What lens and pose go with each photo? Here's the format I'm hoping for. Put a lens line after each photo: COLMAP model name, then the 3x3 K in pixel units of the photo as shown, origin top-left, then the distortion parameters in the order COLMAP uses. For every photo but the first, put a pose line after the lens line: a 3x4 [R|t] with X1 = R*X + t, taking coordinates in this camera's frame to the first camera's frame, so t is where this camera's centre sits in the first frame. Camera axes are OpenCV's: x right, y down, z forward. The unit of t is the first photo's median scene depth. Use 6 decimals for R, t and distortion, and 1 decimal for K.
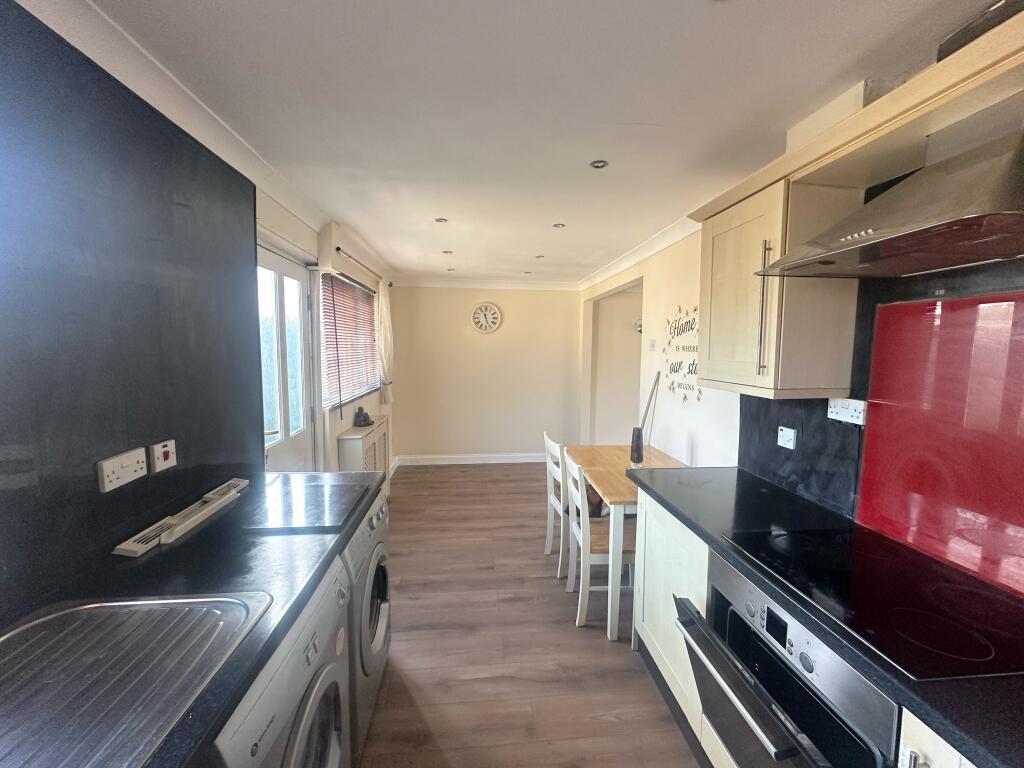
lens RADIAL K [[409.6, 0, 517.2], [0, 409.6, 380.4], [0, 0, 1]] dist [0.000085, 0.000408]
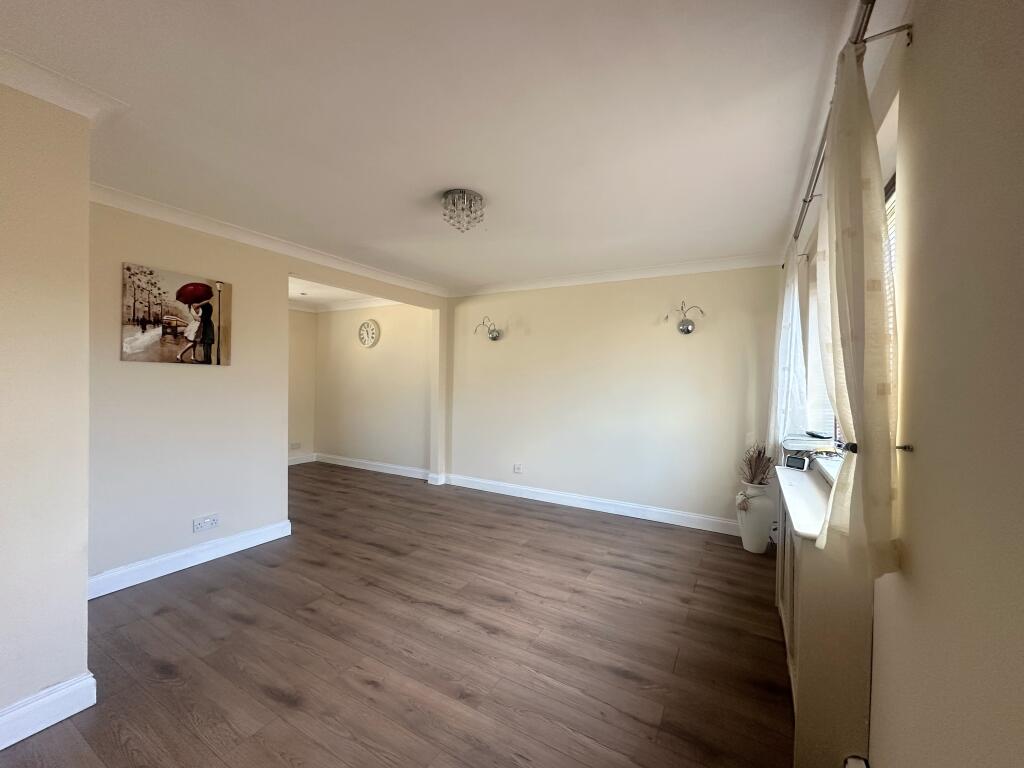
lens RADIAL K [[409.6, 0, 506.2], [0, 409.6, 381.6], [0, 0, 1]] dist [0.000085, 0.000408]
pose [[0.792973, 0.000491, -0.609257, 0.882100], [-0.054830, 0.996000, -0.070560, 0.031431], [0.606785, 0.089357, 0.789828, 0.373770]]
